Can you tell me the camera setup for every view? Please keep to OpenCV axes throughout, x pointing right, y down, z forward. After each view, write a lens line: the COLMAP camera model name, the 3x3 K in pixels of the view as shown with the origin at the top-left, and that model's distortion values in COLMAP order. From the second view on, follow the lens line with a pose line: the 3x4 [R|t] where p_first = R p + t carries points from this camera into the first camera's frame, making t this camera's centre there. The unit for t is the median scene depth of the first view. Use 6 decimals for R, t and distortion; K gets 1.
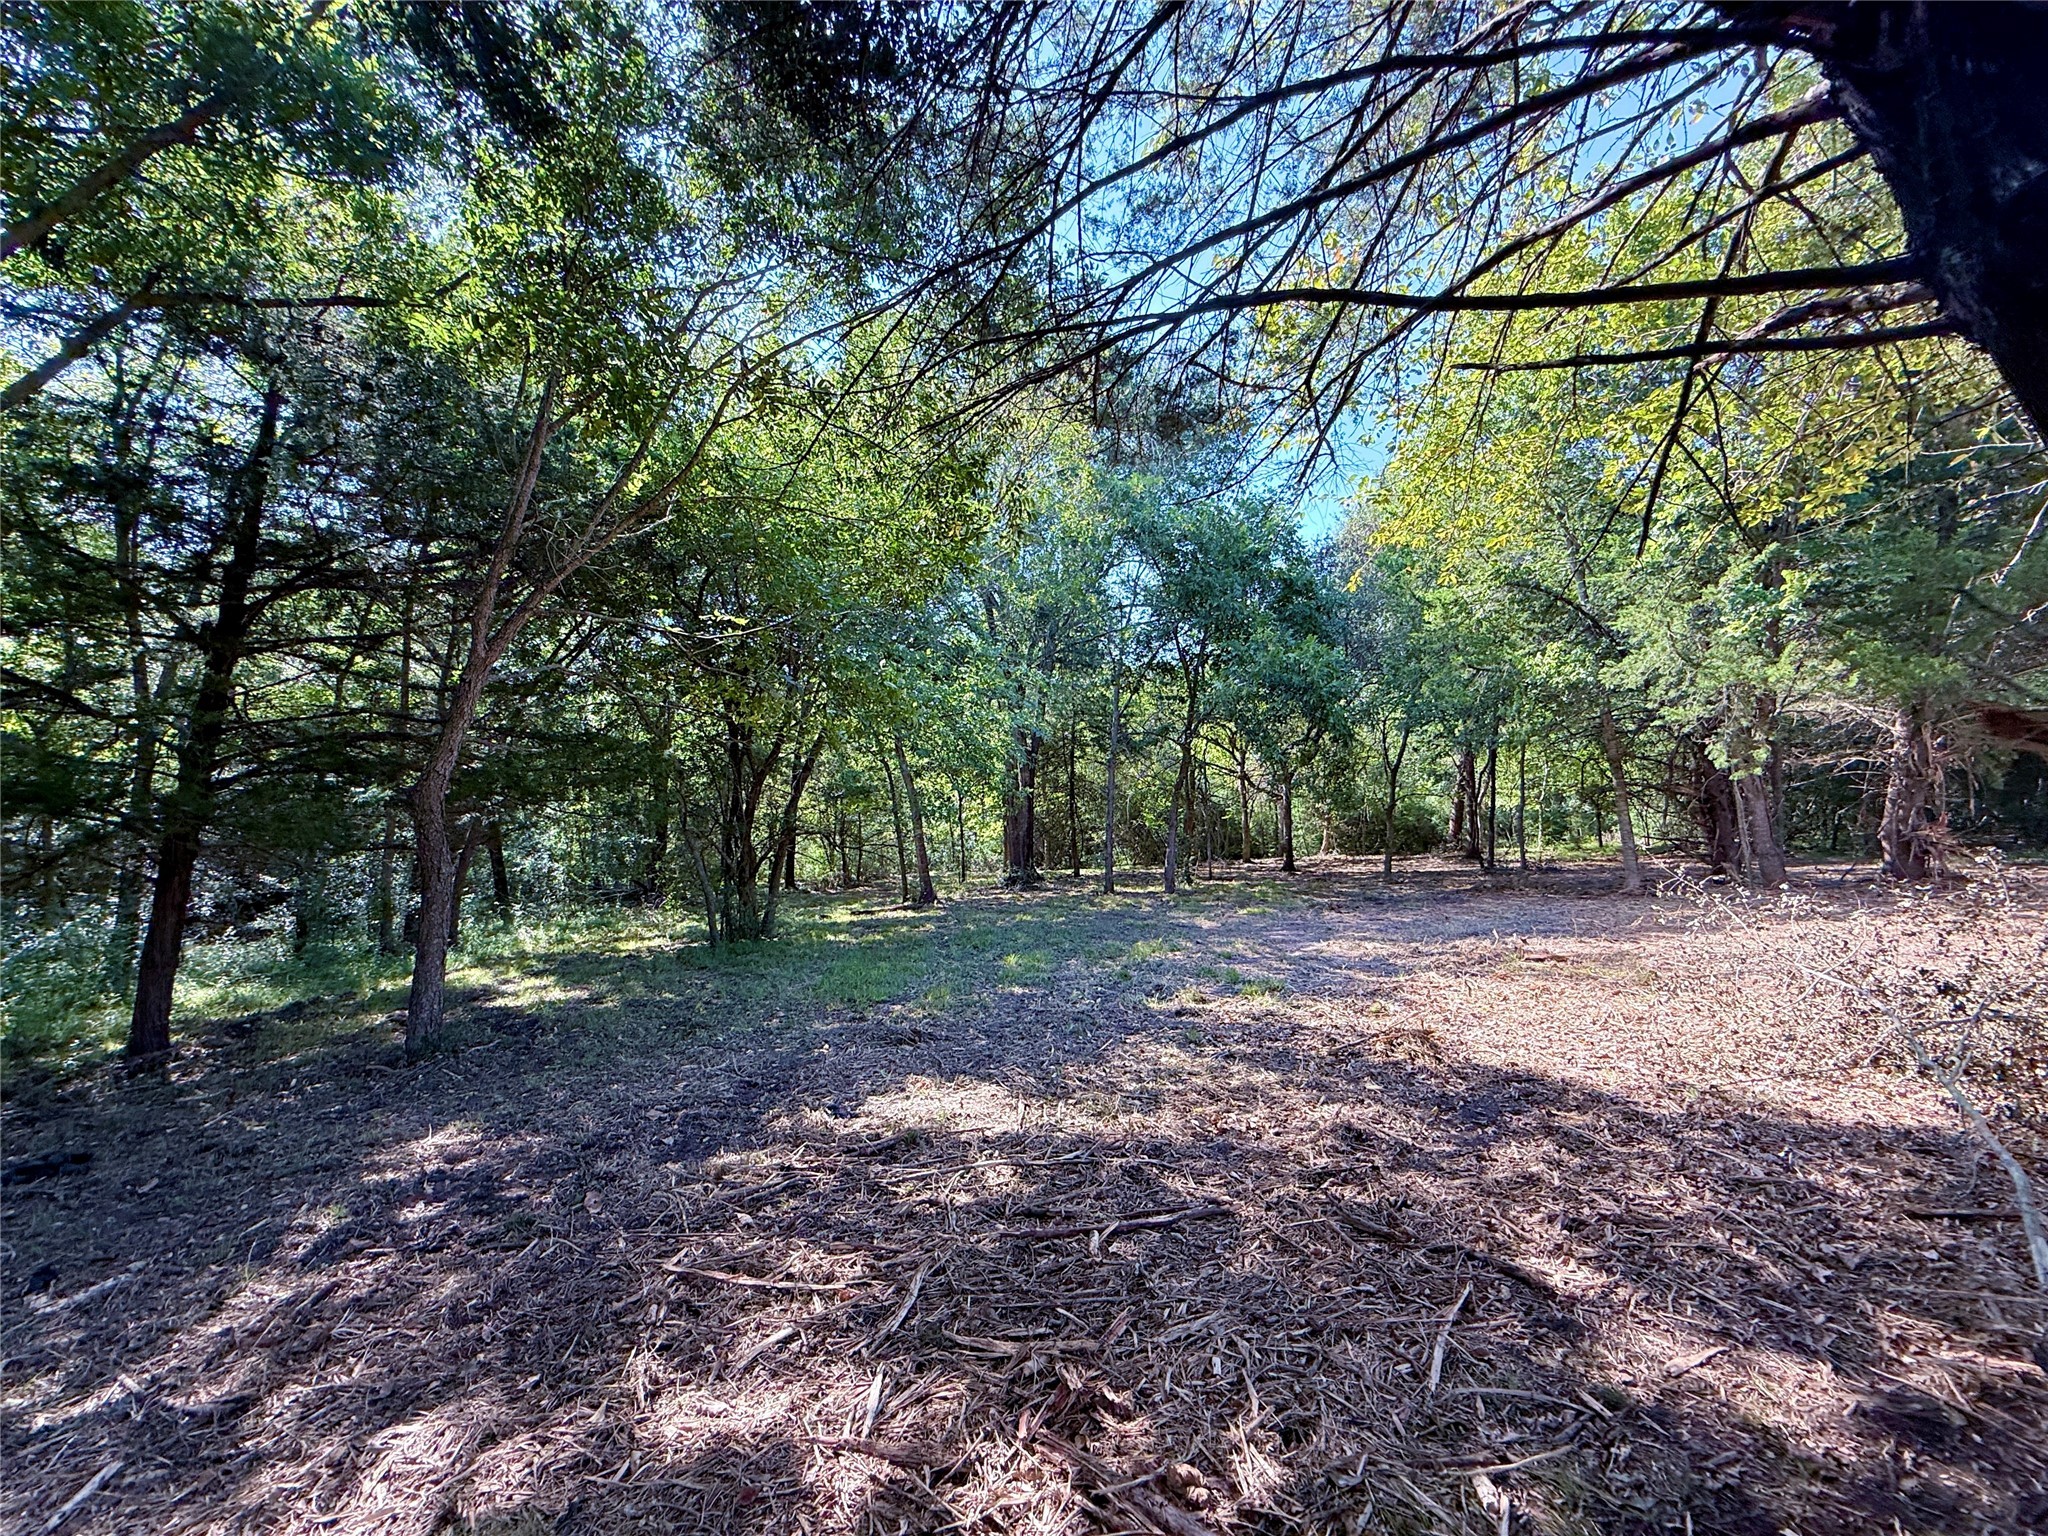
lens RADIAL K [[817.7, 0, 1023.8], [0, 817.7, 776.7], [0, 0, 1]] dist [-0.003195, -0.000191]
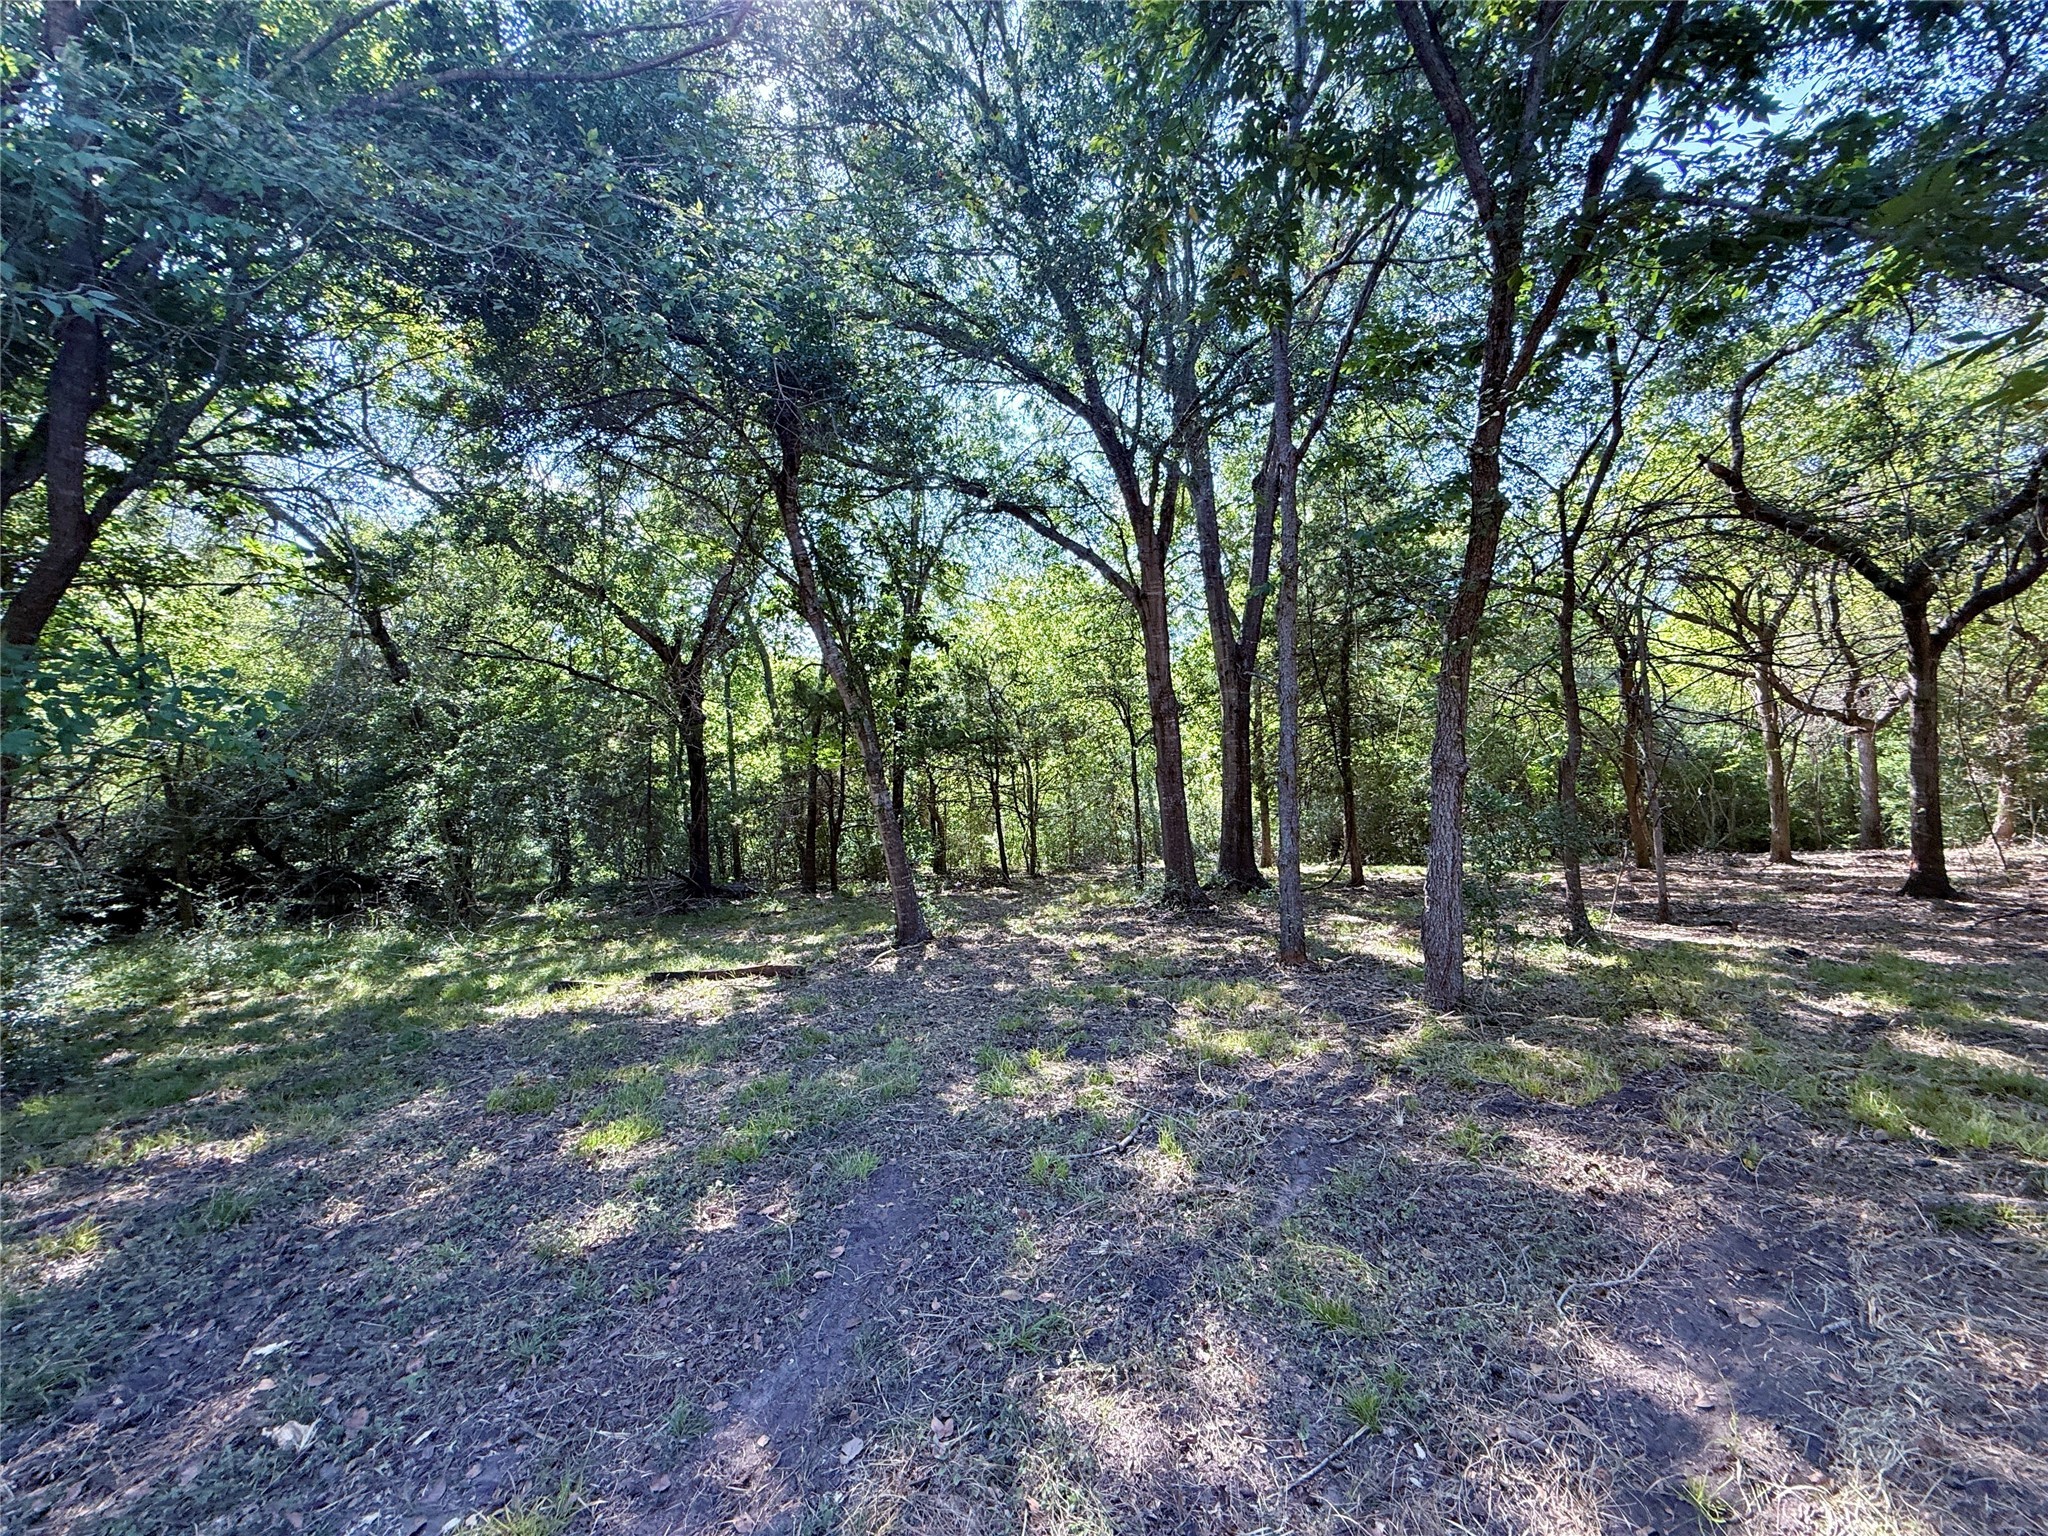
lens RADIAL K [[817.7, 0, 1020.4], [0, 817.7, 769.4], [0, 0, 1]] dist [-0.003195, -0.000191]
pose [[0.882476, -0.015042, -0.470116, 0.101145], [0.024569, 0.999598, 0.014136, 0.033064], [0.469715, -0.024025, 0.882491, 0.353725]]
